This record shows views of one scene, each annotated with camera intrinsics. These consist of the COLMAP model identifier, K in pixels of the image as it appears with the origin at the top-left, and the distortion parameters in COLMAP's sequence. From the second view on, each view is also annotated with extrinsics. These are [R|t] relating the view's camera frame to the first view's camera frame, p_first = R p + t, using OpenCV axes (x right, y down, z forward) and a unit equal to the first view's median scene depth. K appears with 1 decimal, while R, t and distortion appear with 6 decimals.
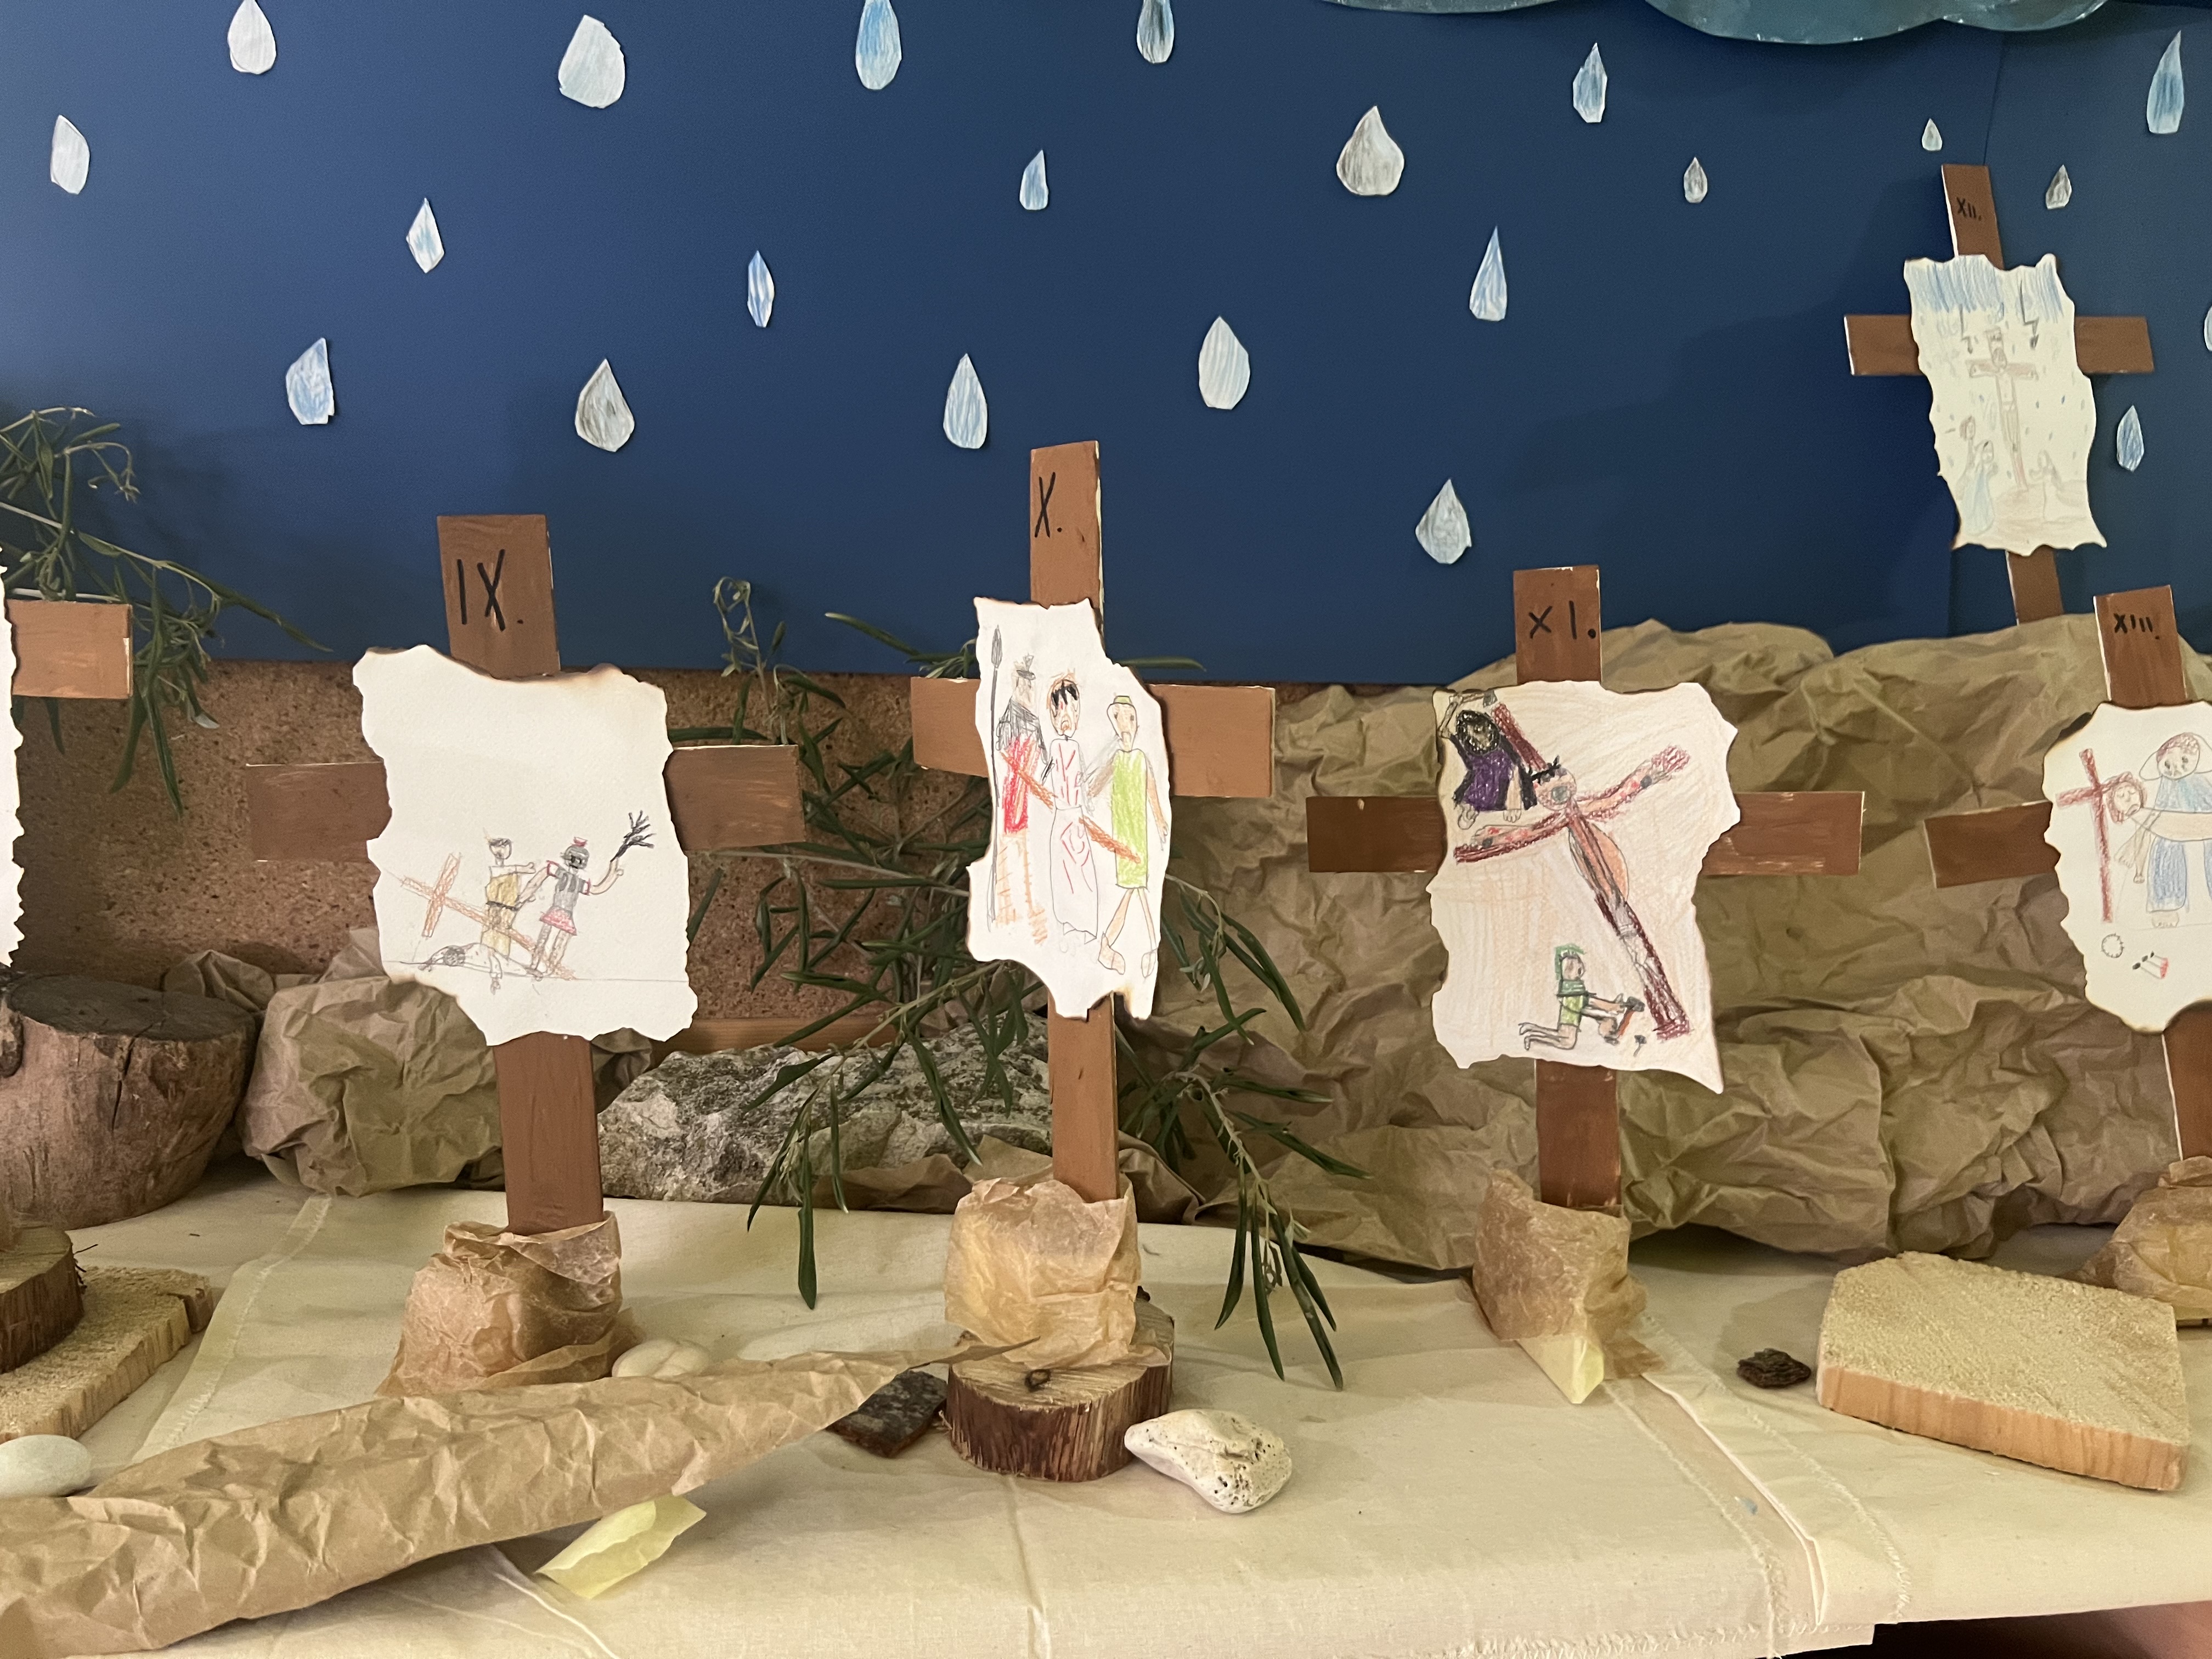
lens RADIAL K [[1653.2, 0, 1102.8], [0, 1653.2, 825.7], [0, 0, 1]] dist [-0.001260, -0.033553]
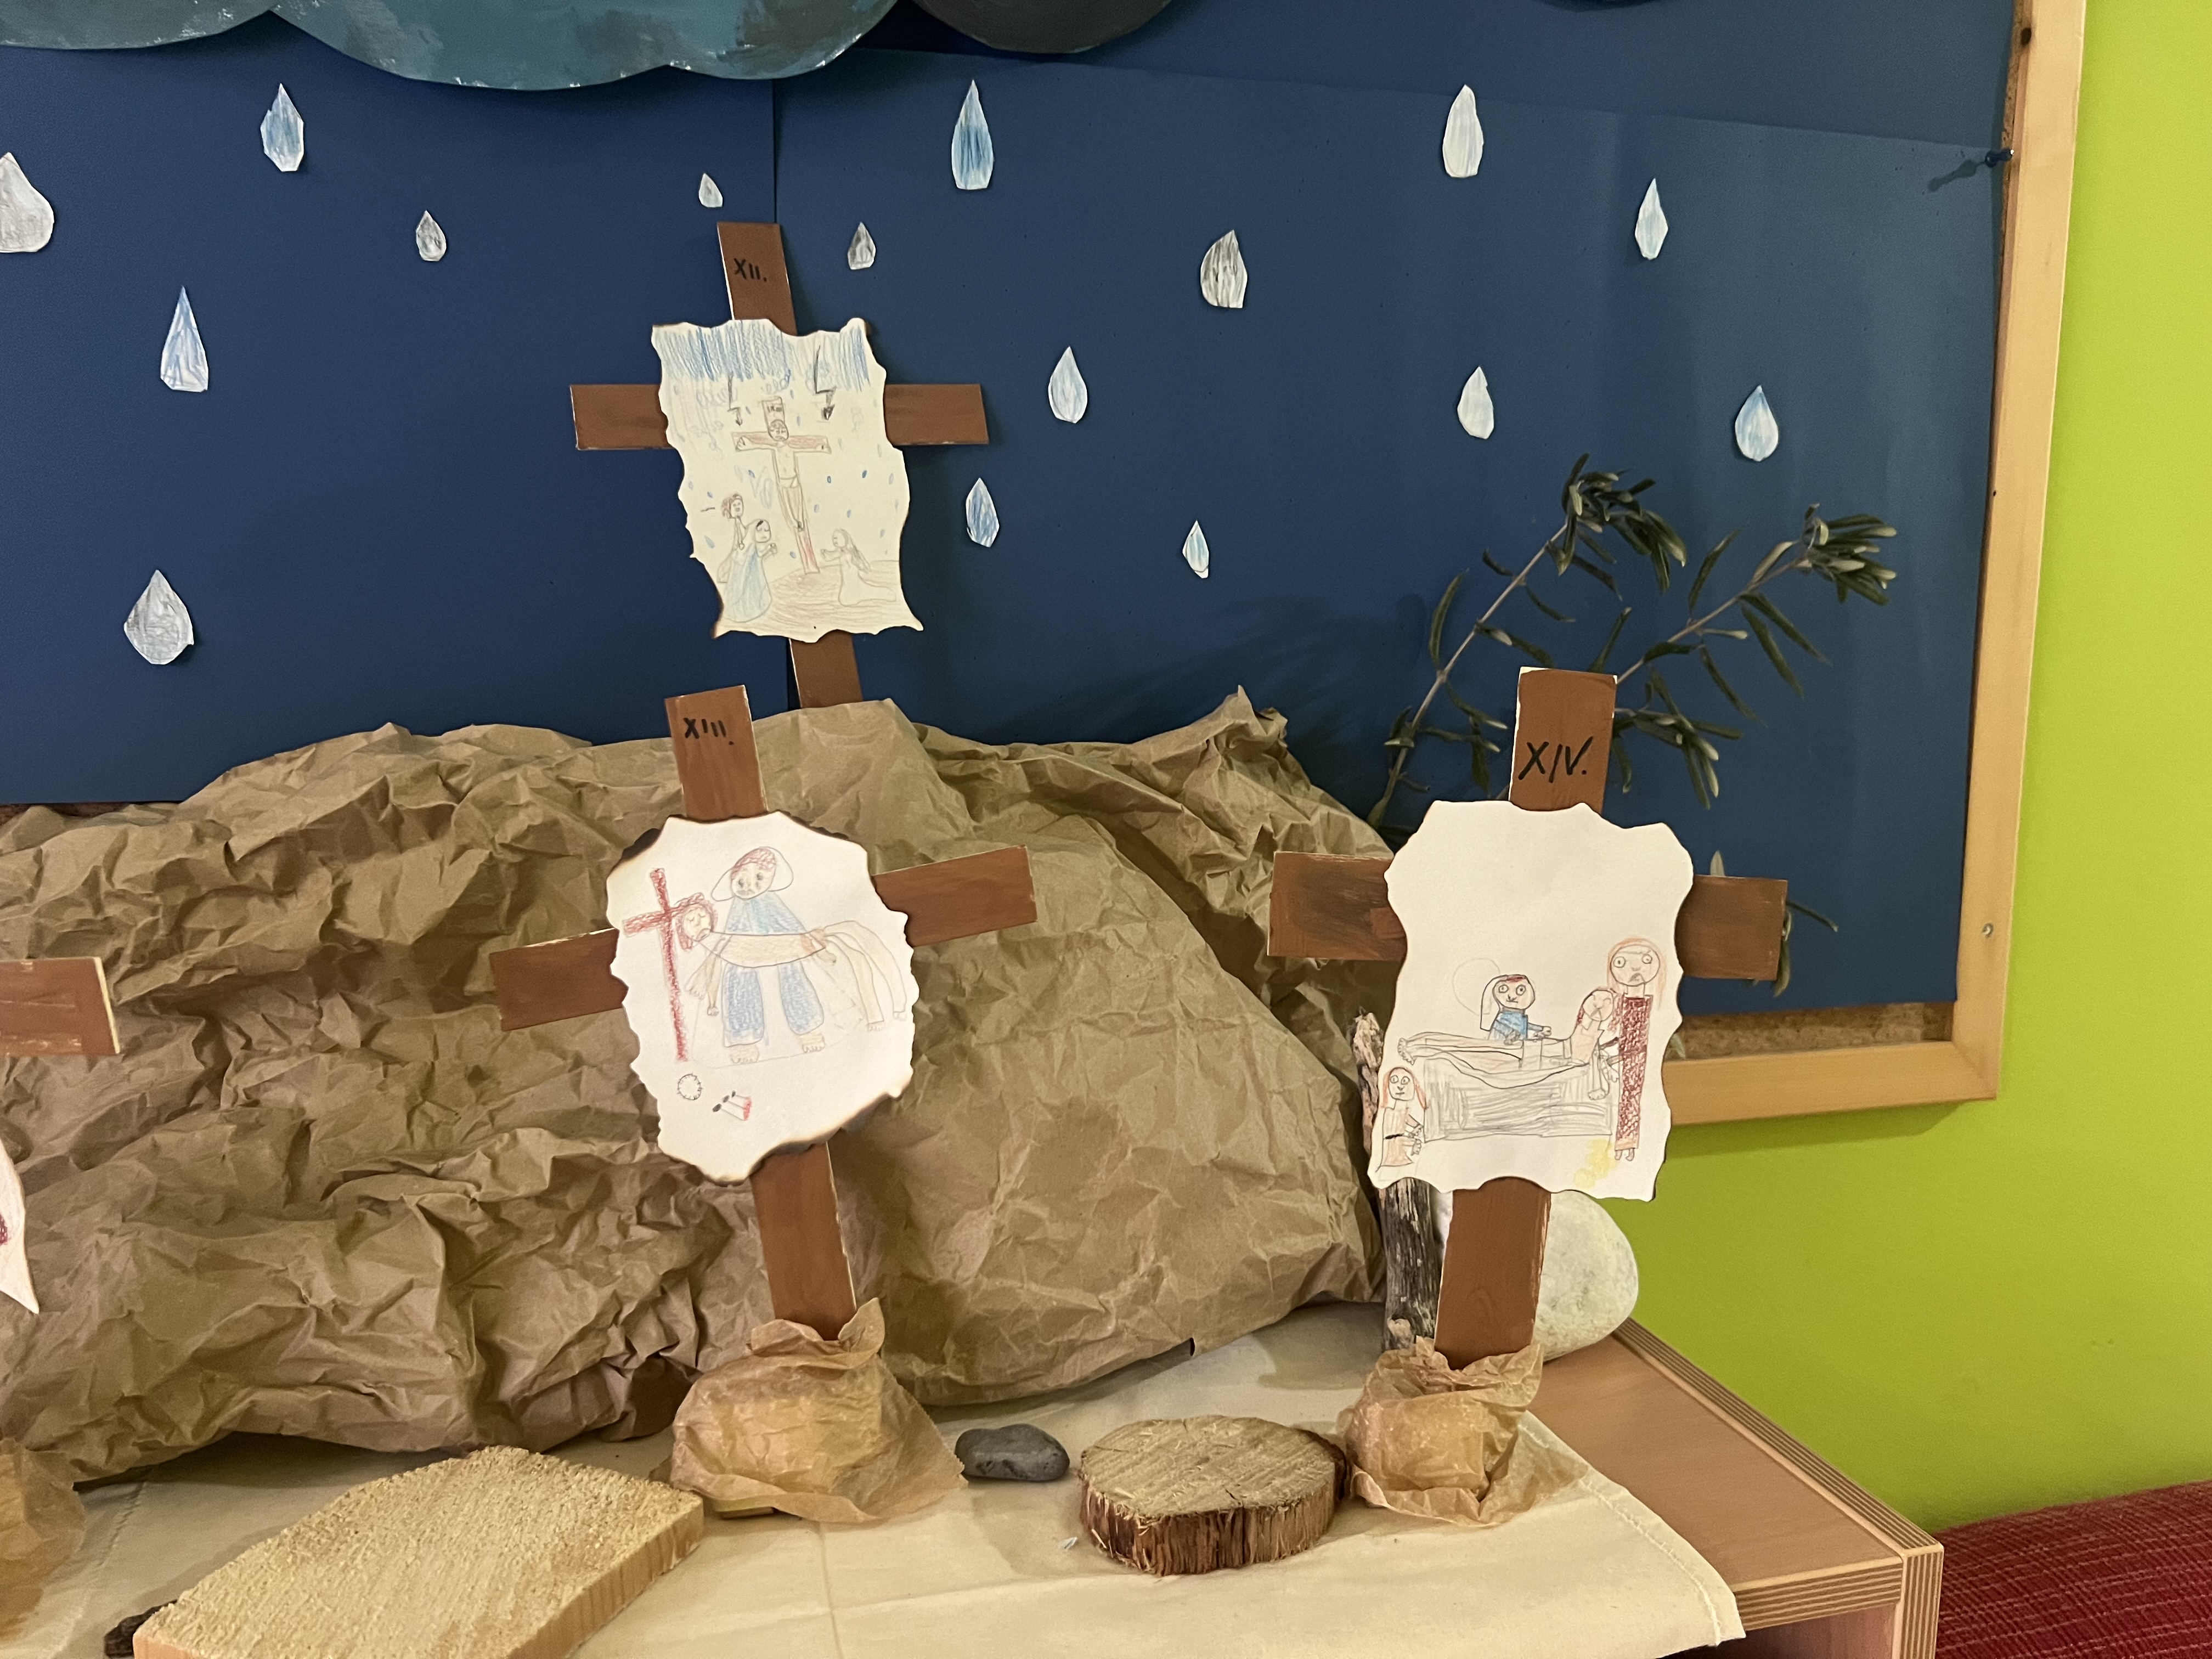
lens RADIAL K [[1653.2, 0, 1123.3], [0, 1653.2, 827.8], [0, 0, 1]] dist [-0.001260, -0.033553]
pose [[0.985039, -0.038848, 0.167899, 0.663930], [0.043379, 0.998785, -0.023400, -0.034974], [-0.166786, 0.030333, 0.985526, 0.064929]]
